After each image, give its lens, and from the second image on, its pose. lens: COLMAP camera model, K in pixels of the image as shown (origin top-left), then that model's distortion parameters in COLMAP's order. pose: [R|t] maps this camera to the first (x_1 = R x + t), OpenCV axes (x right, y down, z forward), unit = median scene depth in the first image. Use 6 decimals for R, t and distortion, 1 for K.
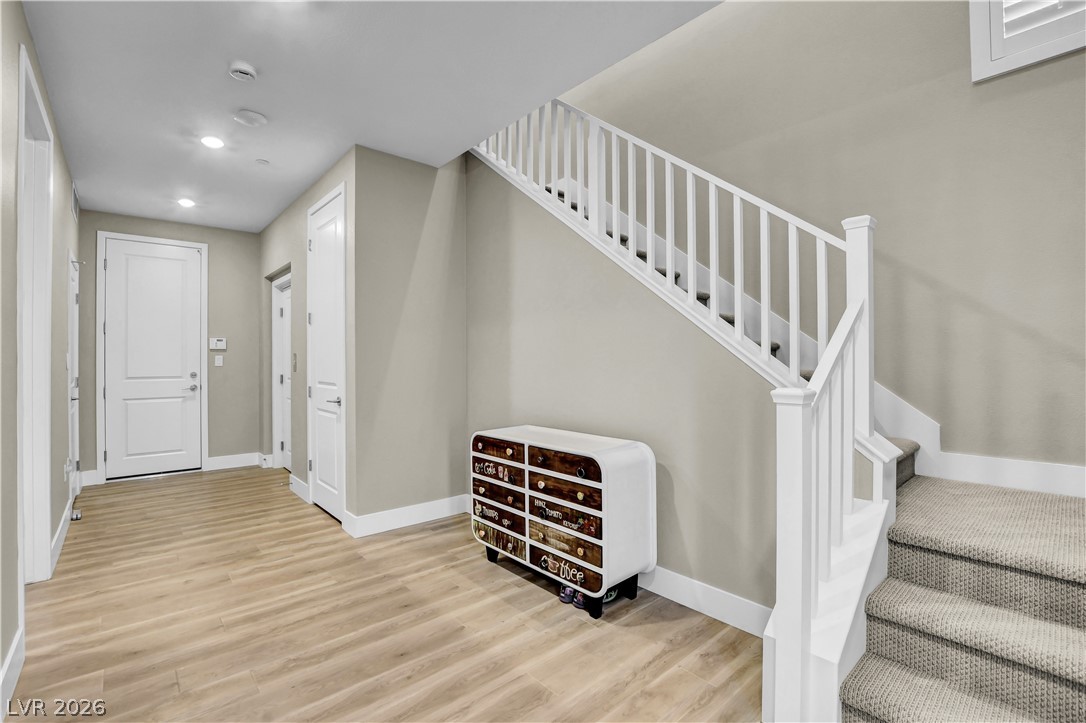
lens RADIAL K [[490.9, 0, 543.5], [0, 490.9, 359.8], [0, 0, 1]] dist [-0.020534, 0.000626]
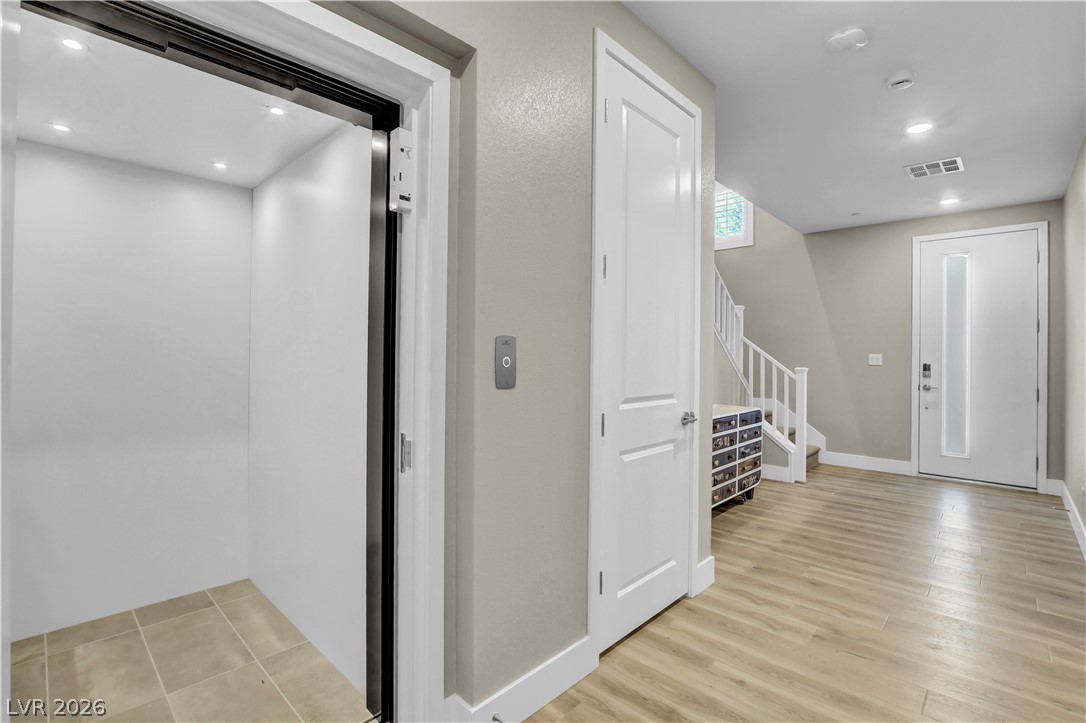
lens RADIAL K [[490.9, 0, 545.2], [0, 490.9, 361.1], [0, 0, 1]] dist [-0.020534, 0.000626]
pose [[-0.084848, -0.003887, 0.996386, -1.390285], [-0.003164, 0.999988, 0.003631, 0.005174], [-0.996389, -0.002844, -0.084859, 1.620638]]
